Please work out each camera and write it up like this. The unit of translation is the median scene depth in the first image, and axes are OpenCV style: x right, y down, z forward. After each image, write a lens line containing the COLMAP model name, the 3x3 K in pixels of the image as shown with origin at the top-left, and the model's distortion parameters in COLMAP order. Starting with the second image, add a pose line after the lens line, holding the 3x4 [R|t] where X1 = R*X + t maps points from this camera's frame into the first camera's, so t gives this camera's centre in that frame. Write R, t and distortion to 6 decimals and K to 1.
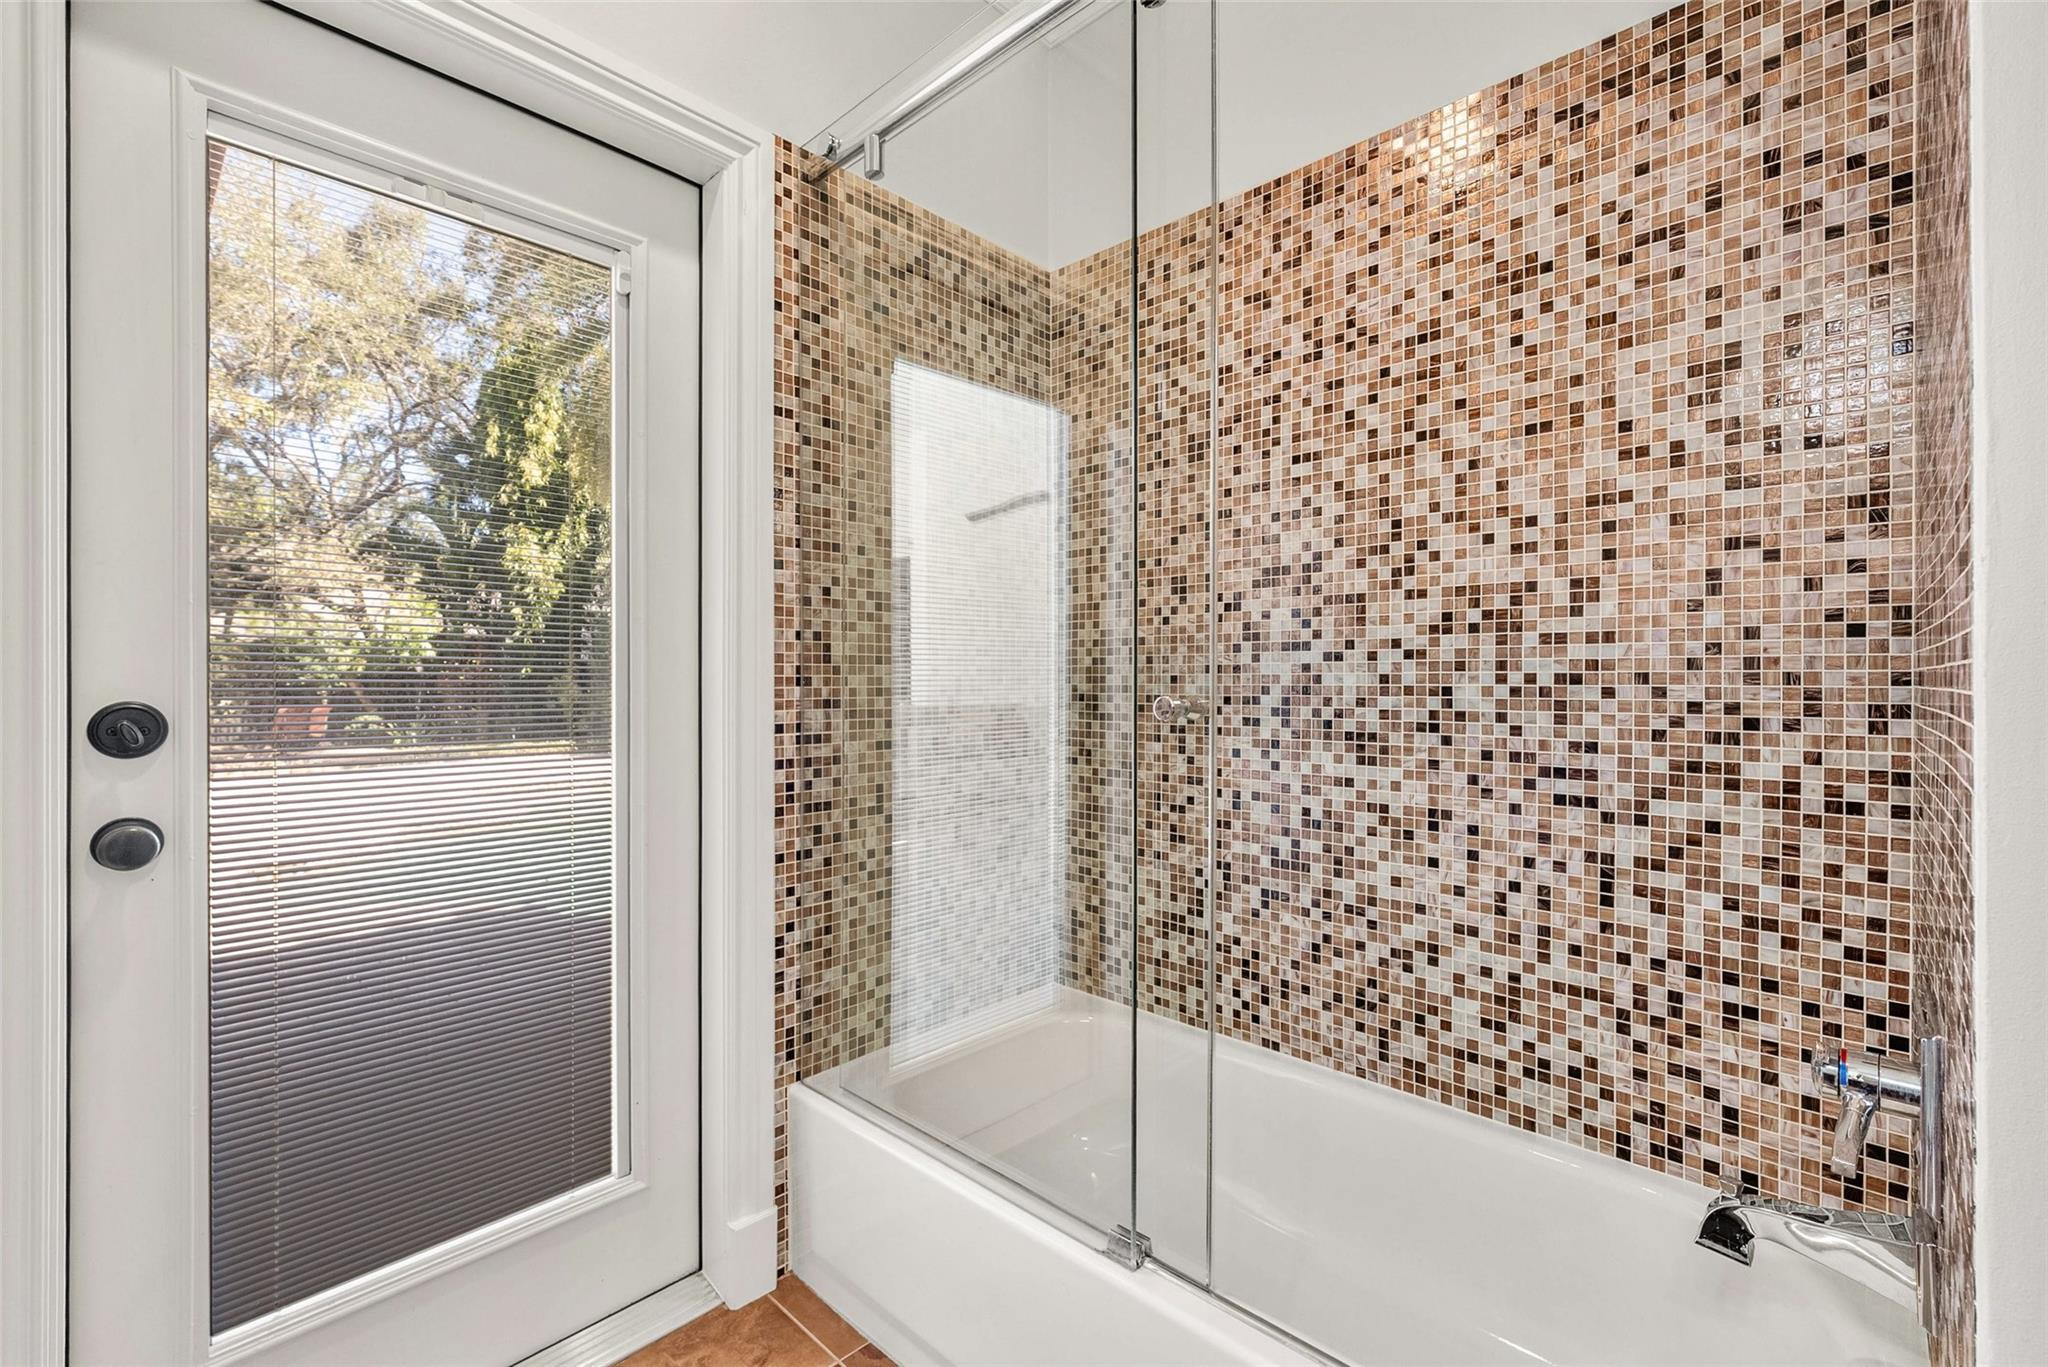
lens RADIAL K [[885.3, 0, 1022.4], [0, 885.3, 674.3], [0, 0, 1]] dist [0.000577, 0.000231]
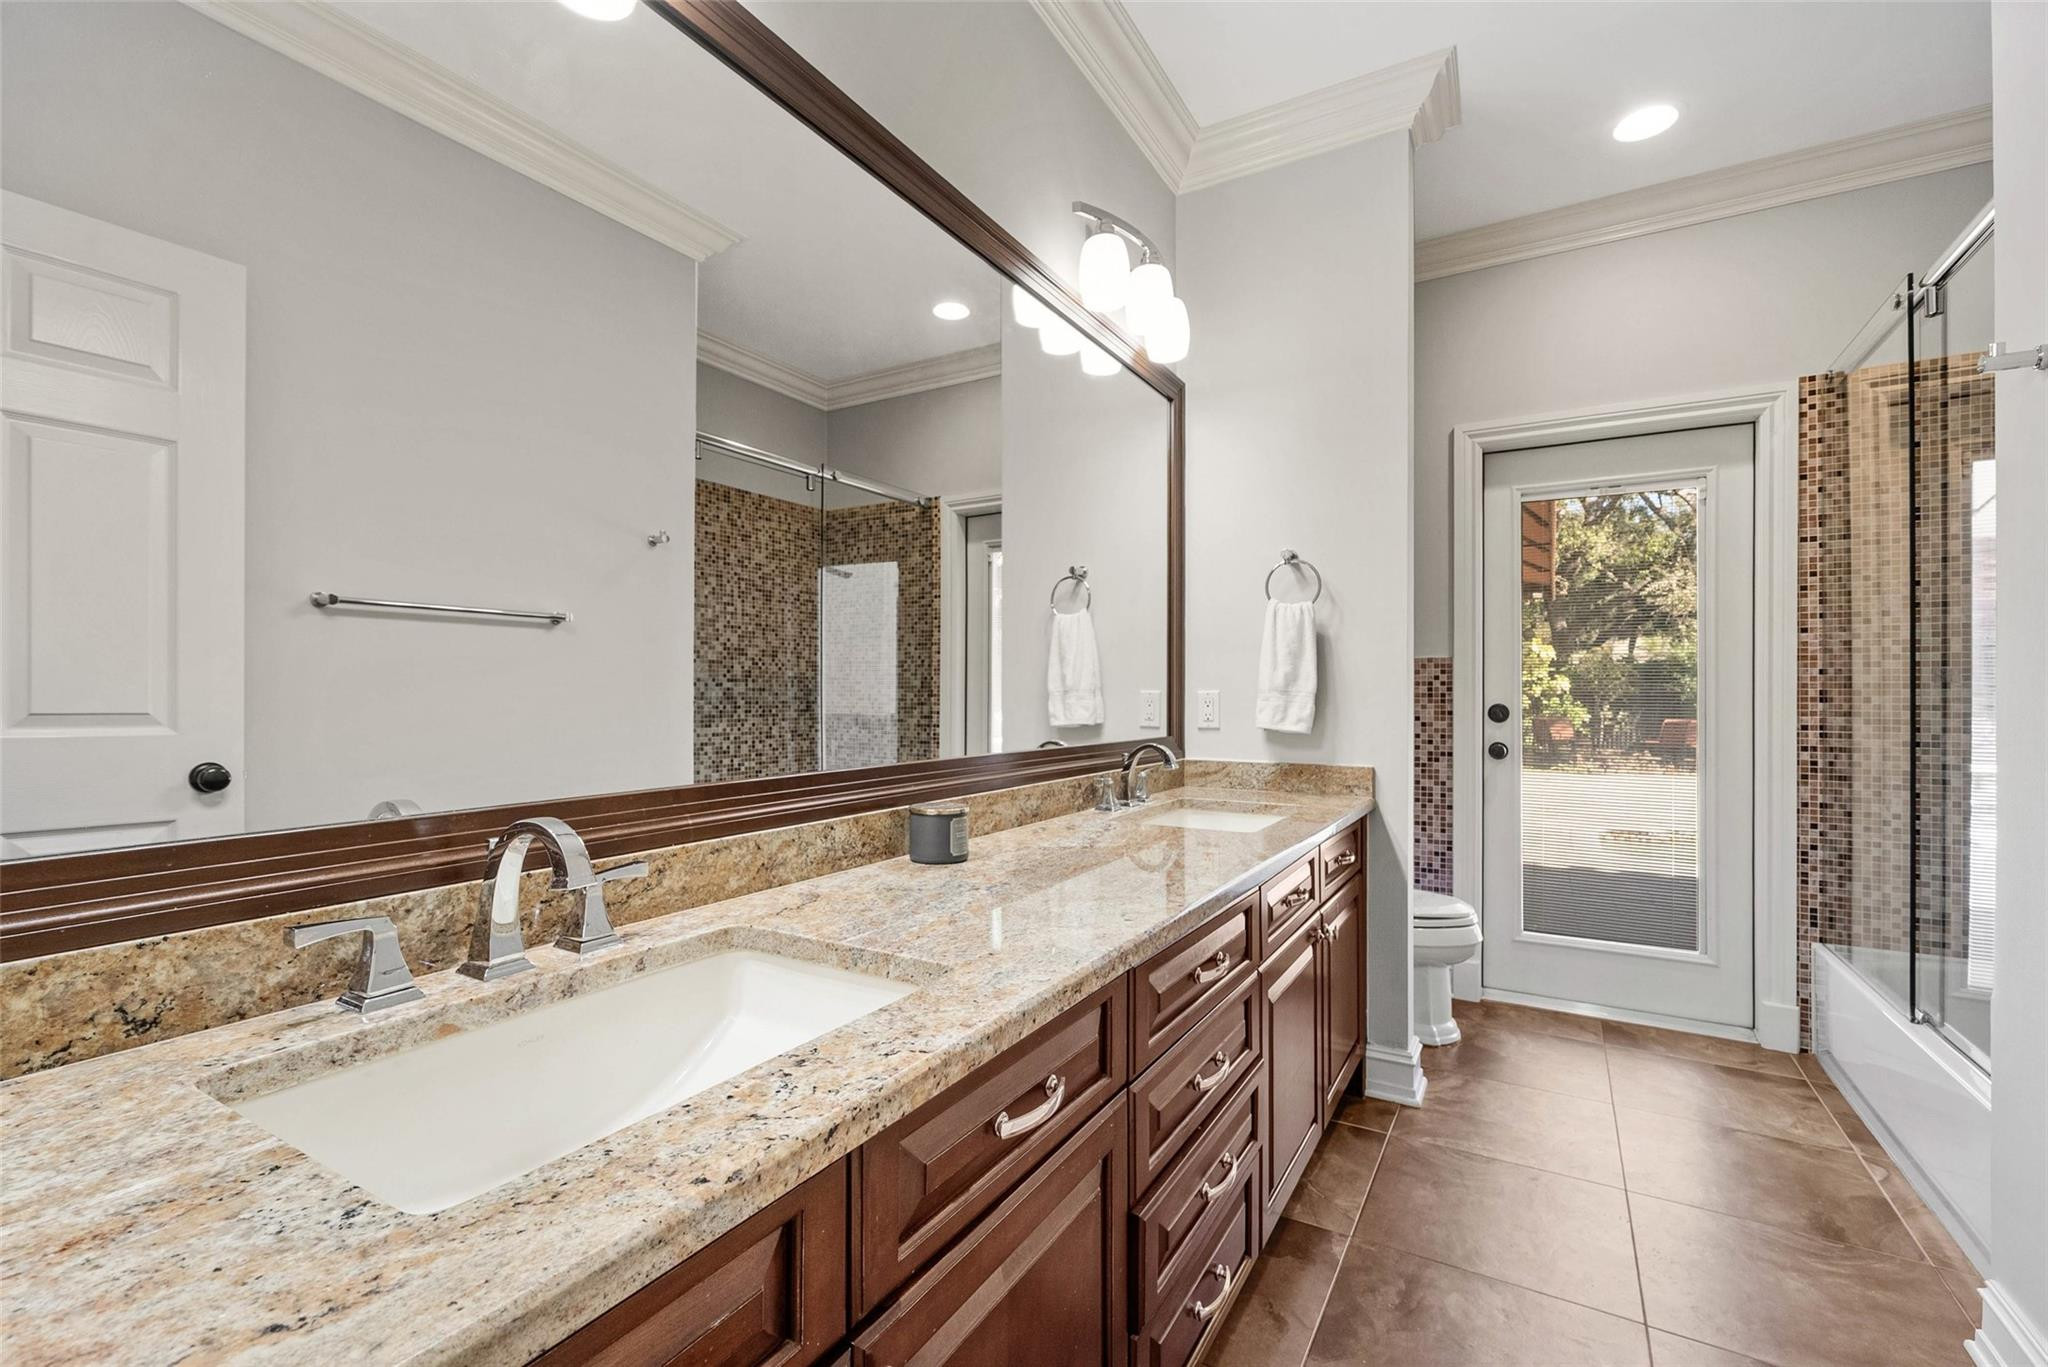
lens RADIAL K [[885.3, 0, 1023.0], [0, 885.3, 684.7], [0, 0, 1]] dist [0.000577, 0.000231]
pose [[0.229158, -0.003994, -0.973381, 1.015819], [-0.003702, 0.999981, -0.004974, -0.006181], [0.973382, 0.004743, 0.229139, -0.825797]]
